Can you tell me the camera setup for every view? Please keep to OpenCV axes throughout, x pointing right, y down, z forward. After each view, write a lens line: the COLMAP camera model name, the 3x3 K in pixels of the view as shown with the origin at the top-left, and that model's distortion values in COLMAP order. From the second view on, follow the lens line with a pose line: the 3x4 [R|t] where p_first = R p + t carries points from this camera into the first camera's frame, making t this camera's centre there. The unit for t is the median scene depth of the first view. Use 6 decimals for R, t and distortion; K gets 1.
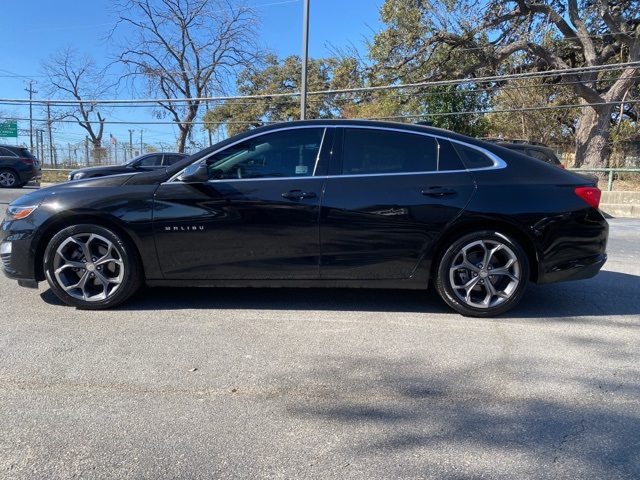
lens RADIAL K [[482.5, 0, 326.9], [0, 482.5, 239.7], [0, 0, 1]] dist [0.002851, 0.002263]
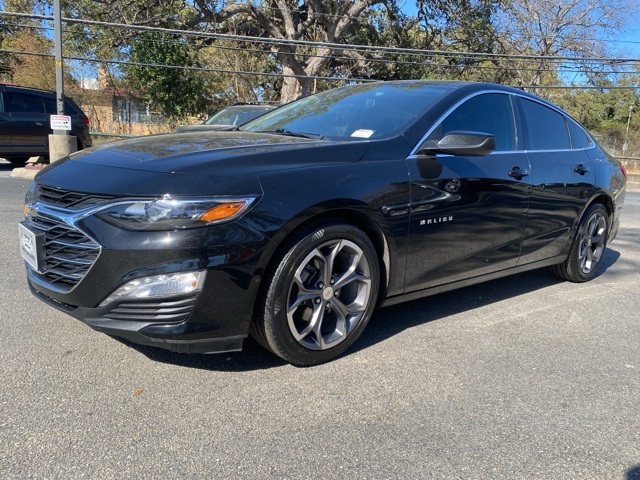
lens RADIAL K [[482.5, 0, 326.9], [0, 482.5, 239.7], [0, 0, 1]] dist [0.002851, 0.002263]
pose [[0.766767, -0.088470, 0.635799, -0.182482], [0.034109, 0.994673, 0.097272, -0.014764], [-0.641018, -0.052899, 0.765701, 0.113004]]
